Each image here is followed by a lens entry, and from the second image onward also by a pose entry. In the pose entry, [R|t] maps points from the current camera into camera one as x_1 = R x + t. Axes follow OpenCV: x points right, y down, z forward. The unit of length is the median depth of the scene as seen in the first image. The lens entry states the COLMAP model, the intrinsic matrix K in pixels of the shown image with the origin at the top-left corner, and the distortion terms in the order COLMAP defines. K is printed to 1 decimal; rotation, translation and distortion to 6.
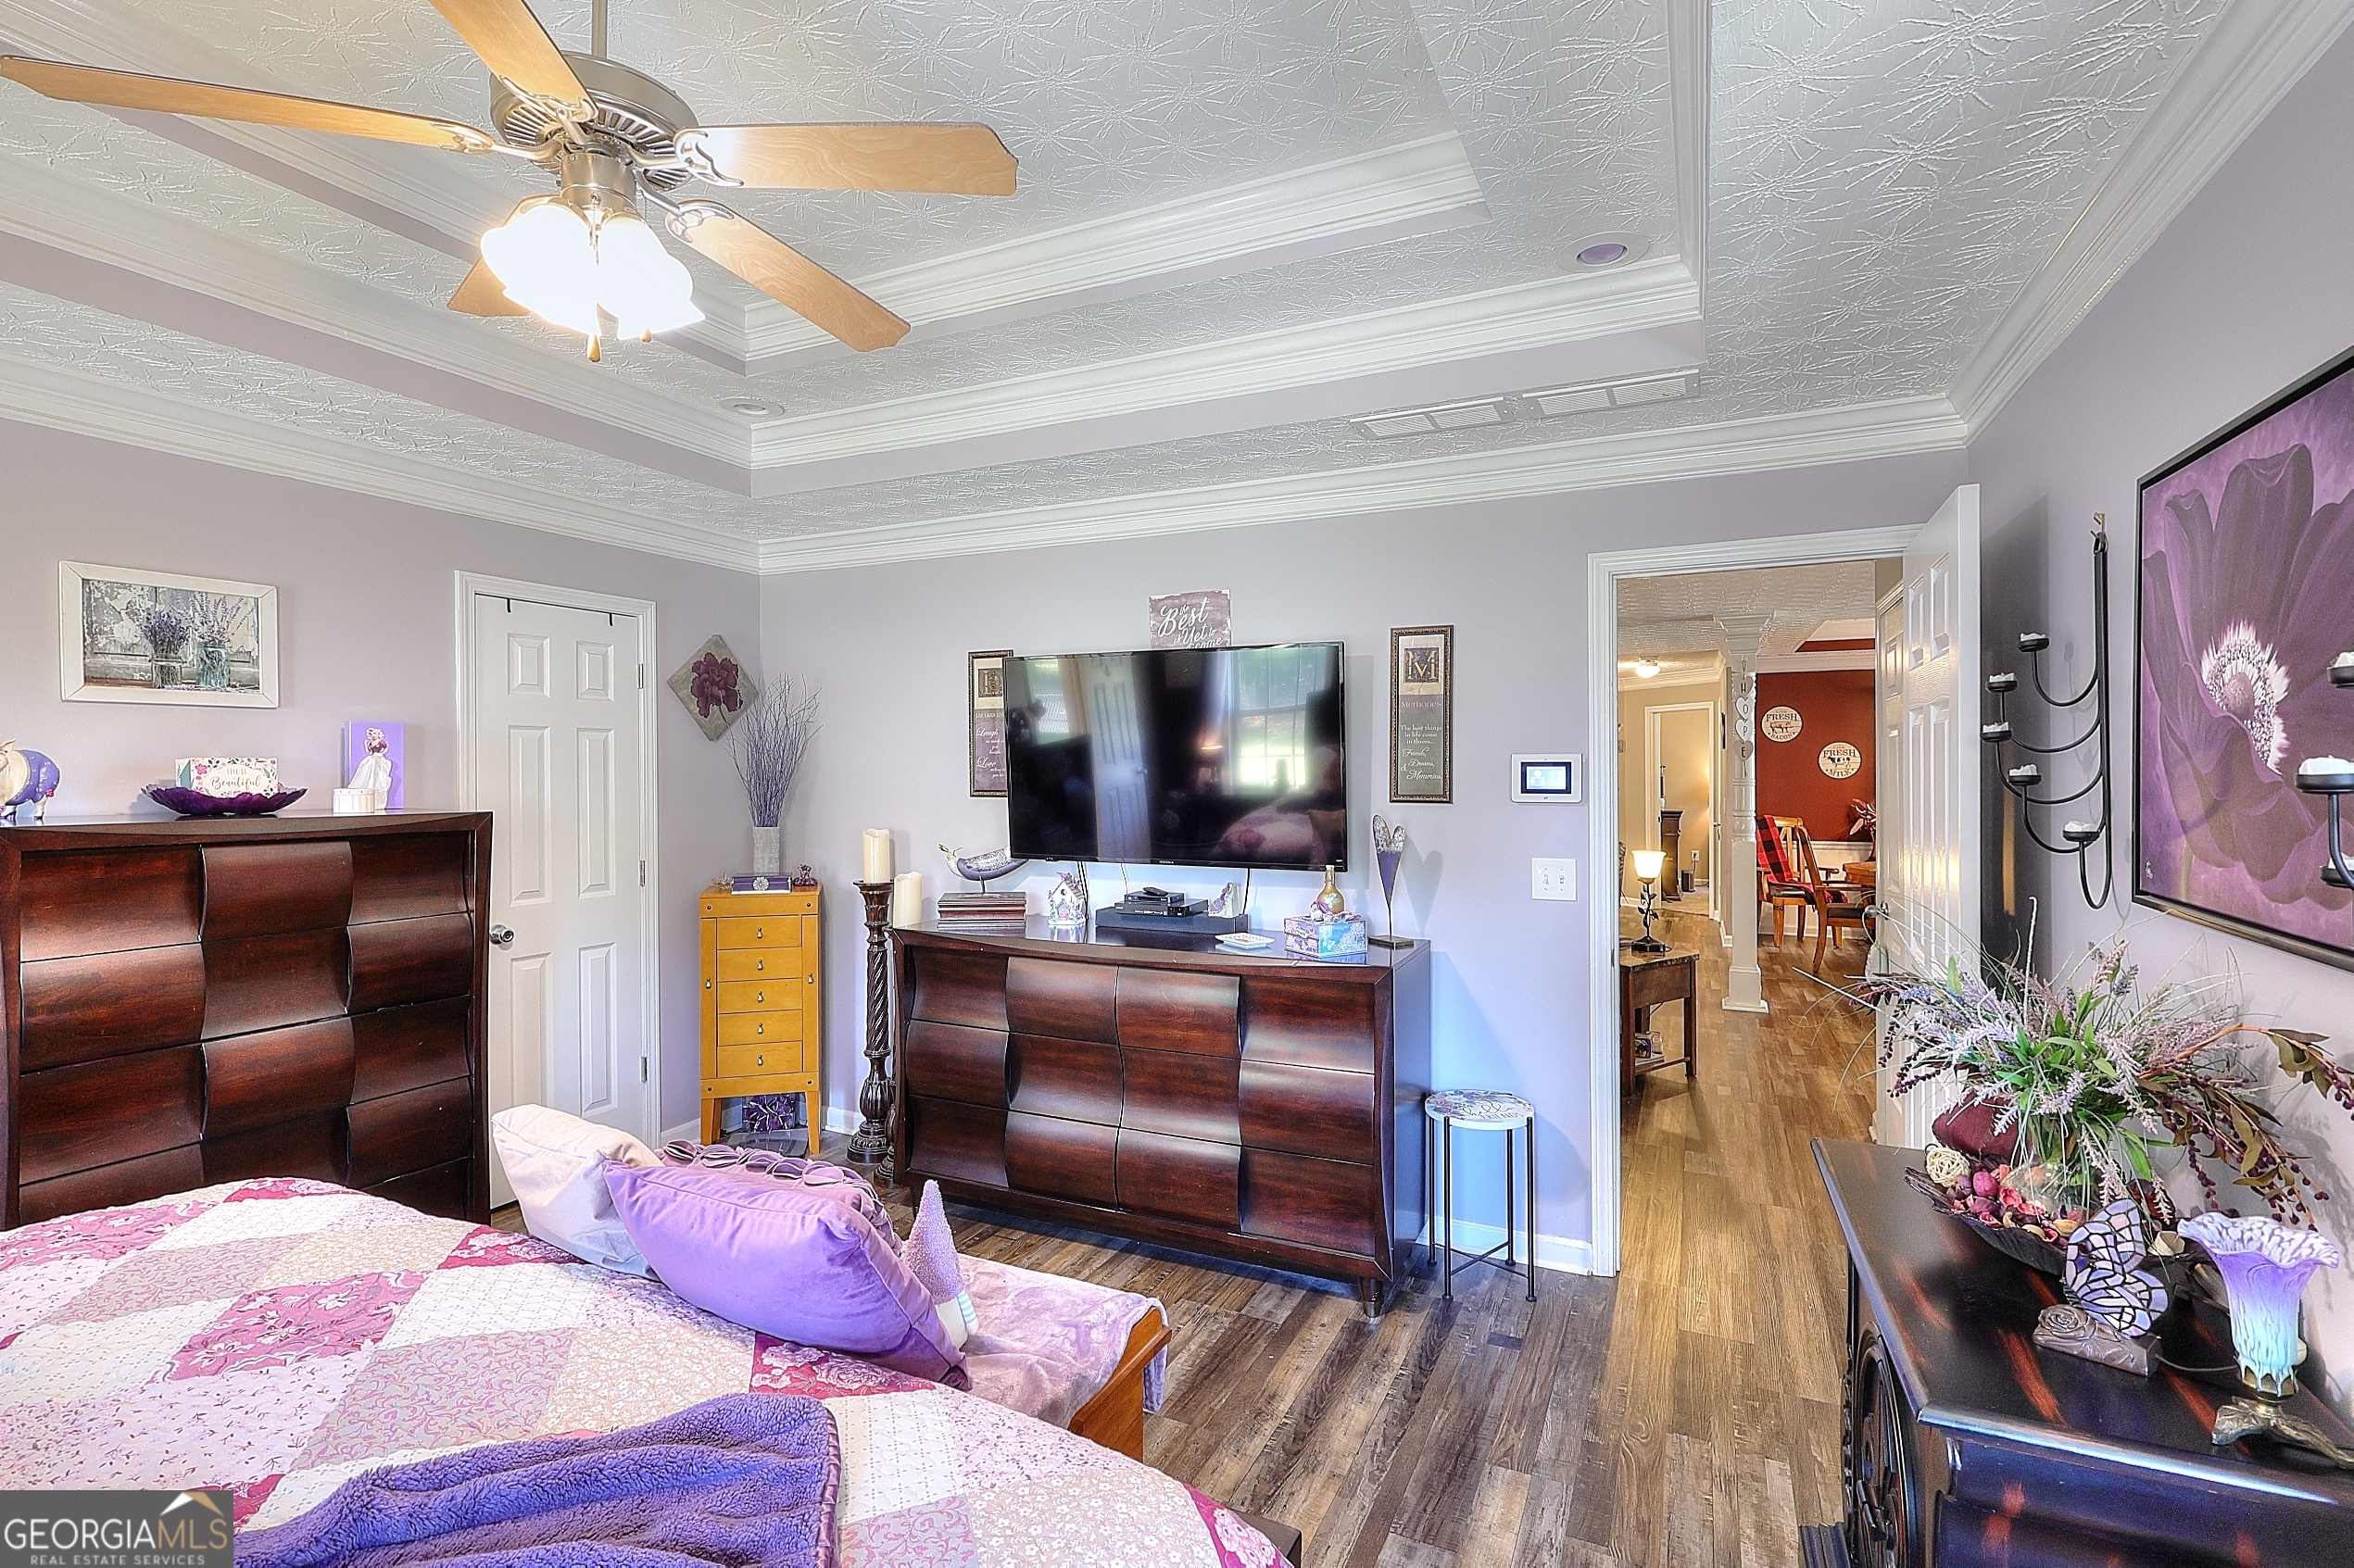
lens RADIAL K [[1085.0, 0, 1180.4], [0, 1085.0, 771.0], [0, 0, 1]] dist [-0.004703, 0.000593]
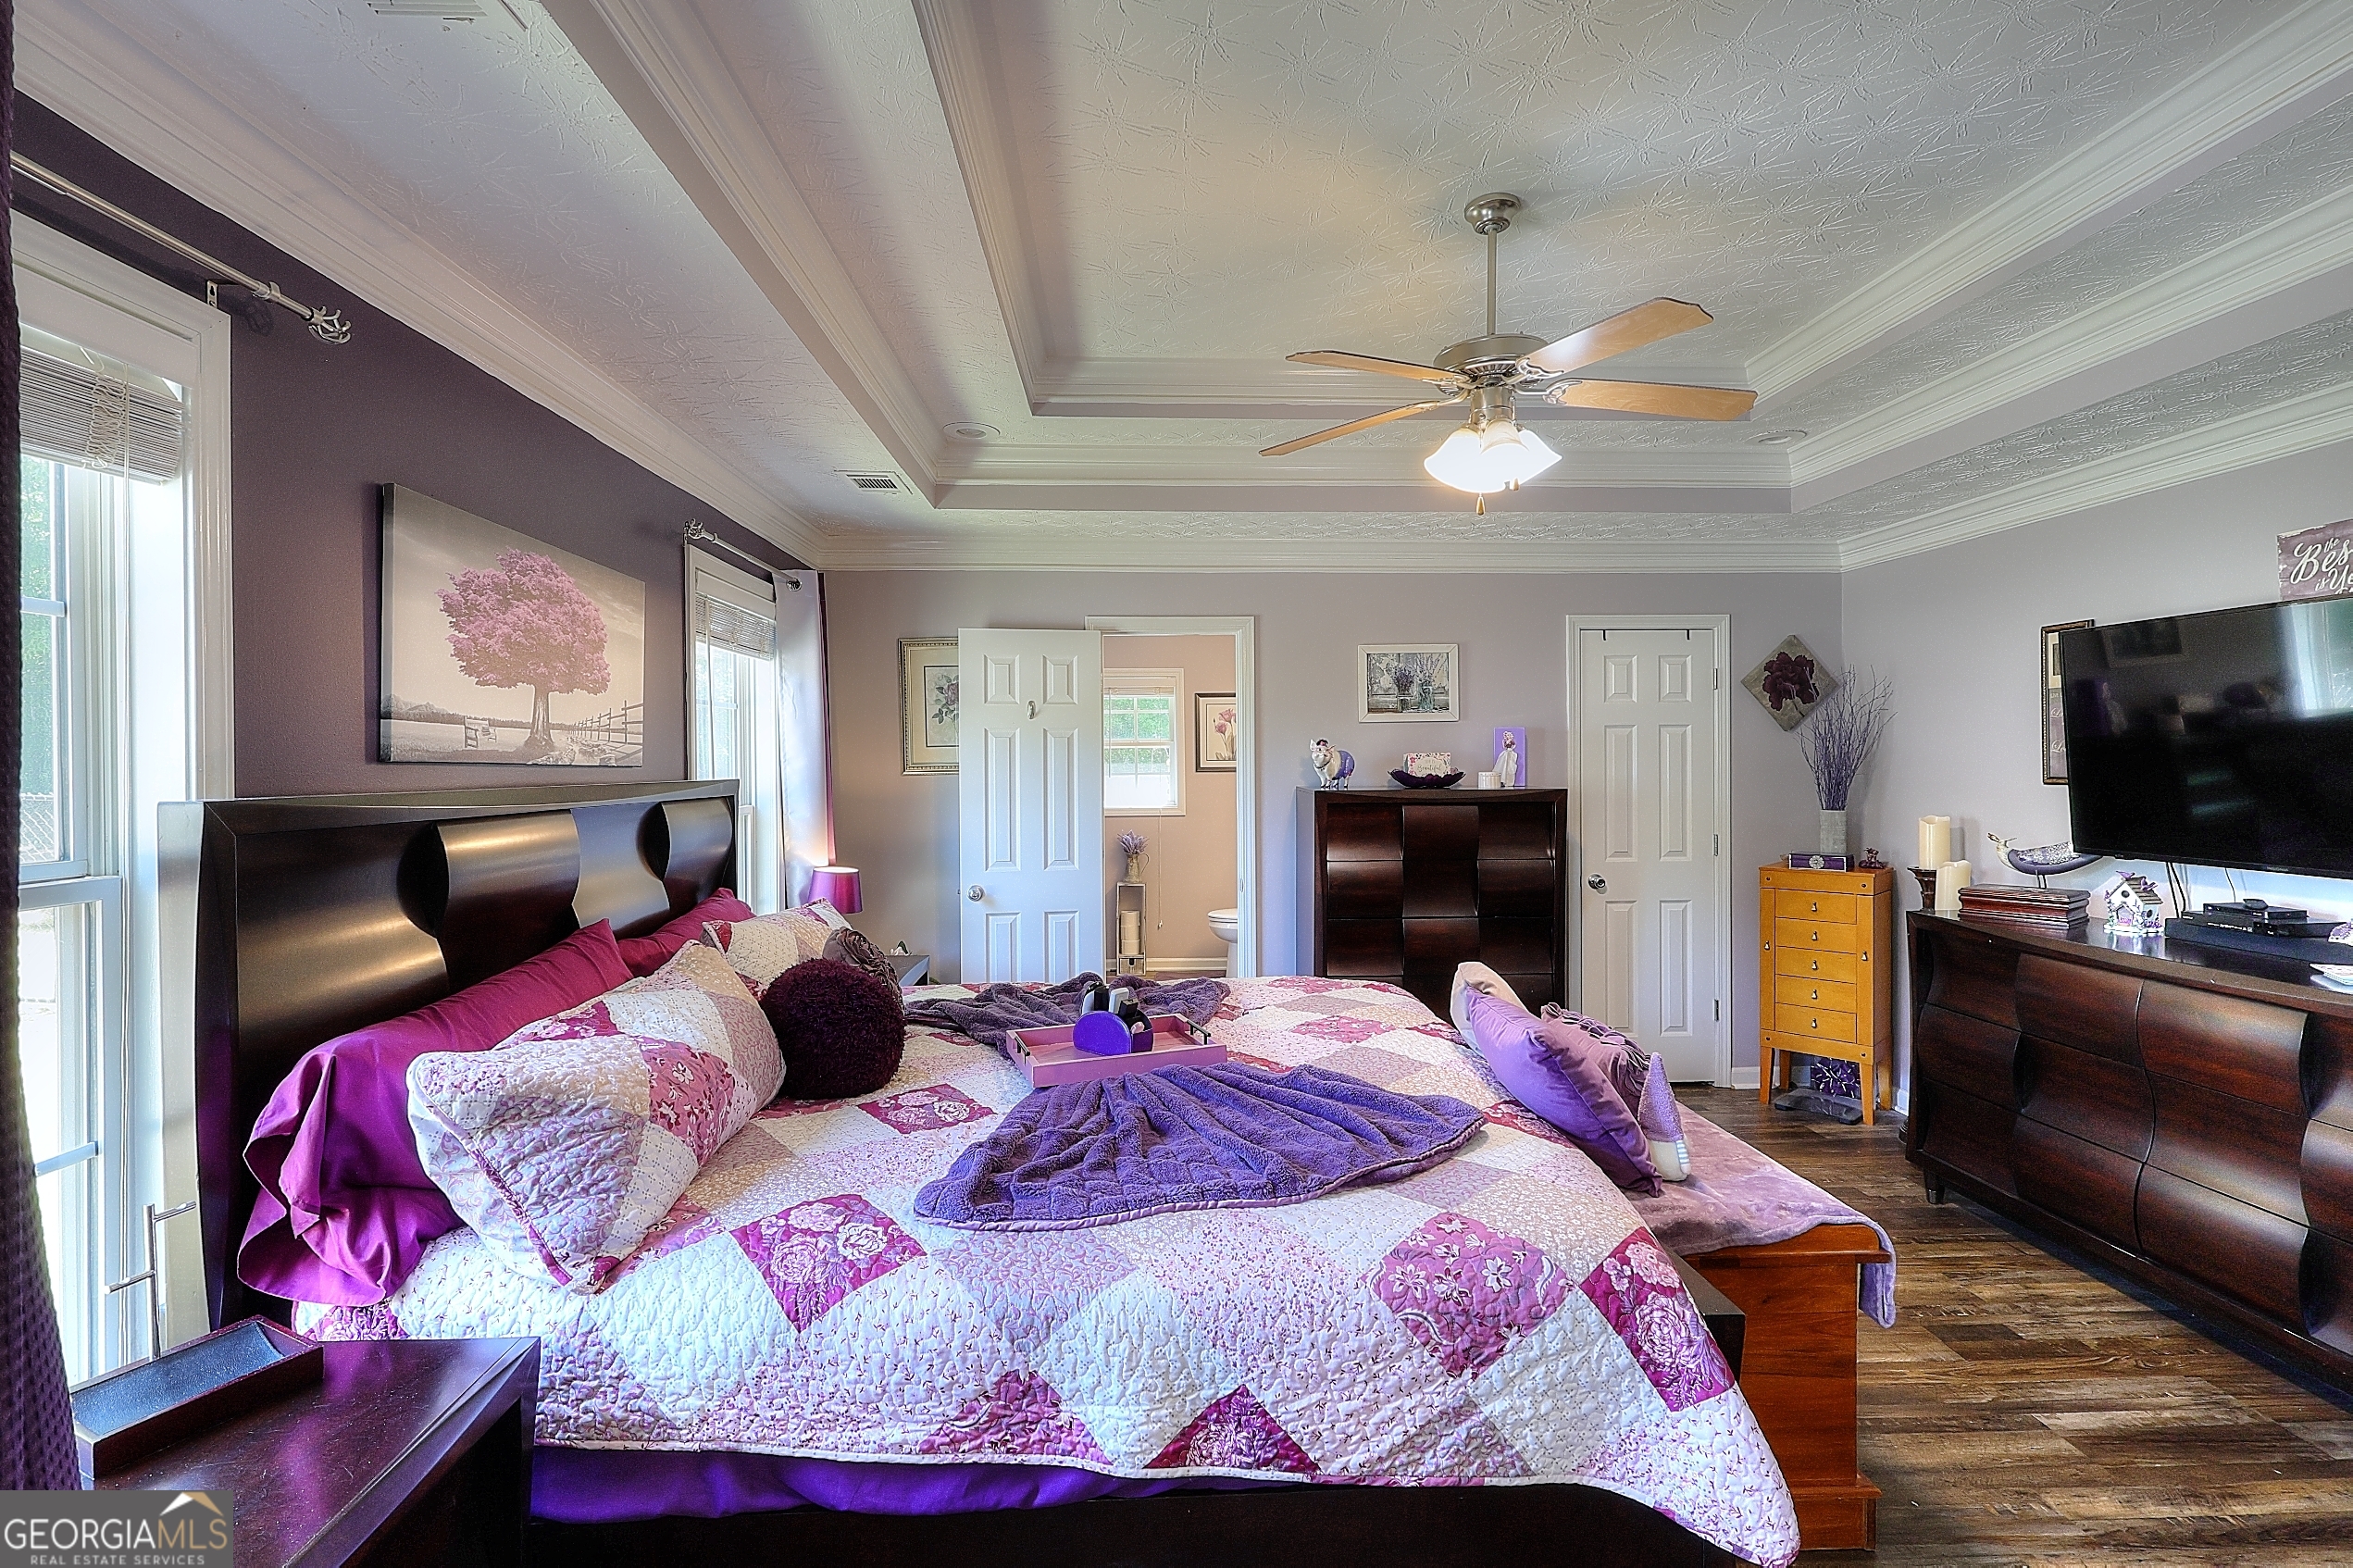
lens RADIAL K [[1113.2, 0, 1168.4], [0, 1113.2, 750.6], [0, 0, 1]] dist [0.000077, 0.000151]
pose [[0.454453, -0.012497, -0.890683, 0.343569], [0.007187, 0.999920, -0.010363, -0.000673], [0.890742, -0.001692, 0.454506, -0.095470]]
